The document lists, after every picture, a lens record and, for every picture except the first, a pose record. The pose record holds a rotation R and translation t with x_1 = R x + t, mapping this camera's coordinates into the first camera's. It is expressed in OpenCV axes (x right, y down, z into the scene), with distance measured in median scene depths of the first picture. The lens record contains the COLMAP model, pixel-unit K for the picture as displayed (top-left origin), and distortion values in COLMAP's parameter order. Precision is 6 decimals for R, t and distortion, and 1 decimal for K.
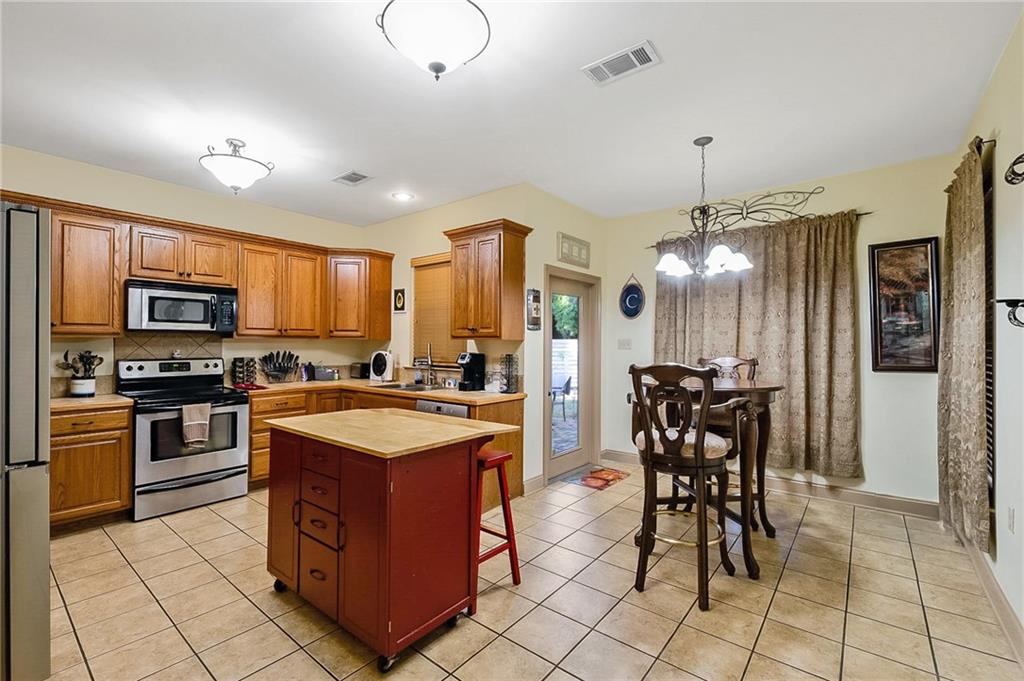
lens RADIAL K [[436.2, 0, 512.0], [0, 436.2, 340.5], [0, 0, 1]] dist [0.000379, -0.000043]
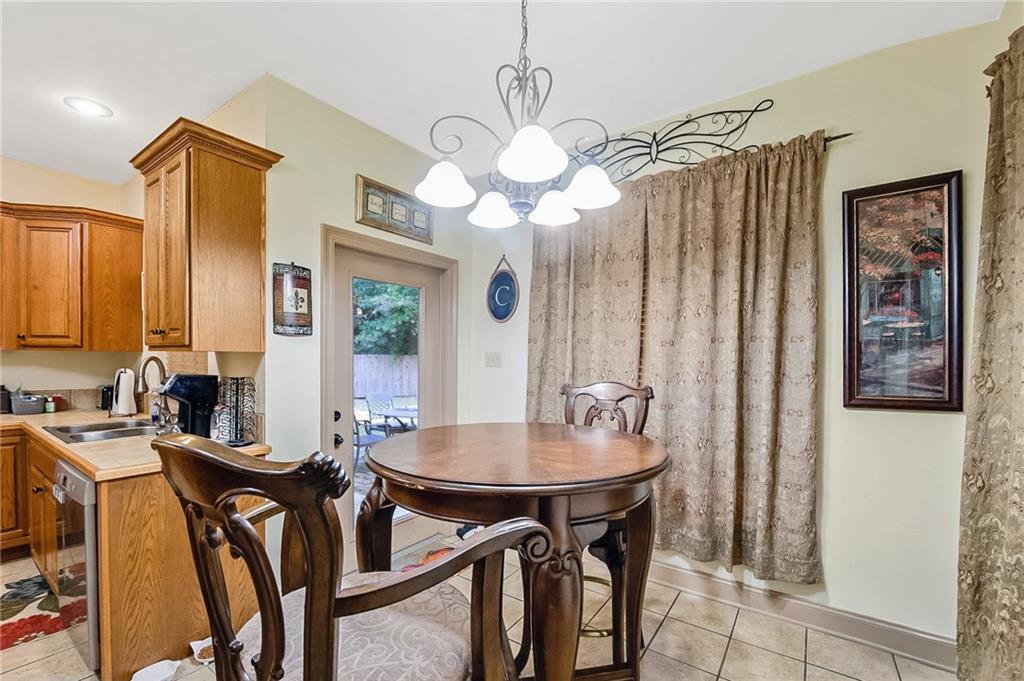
lens RADIAL K [[427.0, 0, 514.3], [0, 427.0, 369.3], [0, 0, 1]] dist [-0.010290, -0.000034]
pose [[0.997480, 0.002067, 0.070918, 0.318808], [-0.004508, 0.999402, 0.034284, 0.001072], [-0.070805, -0.034517, 0.996893, 0.430834]]
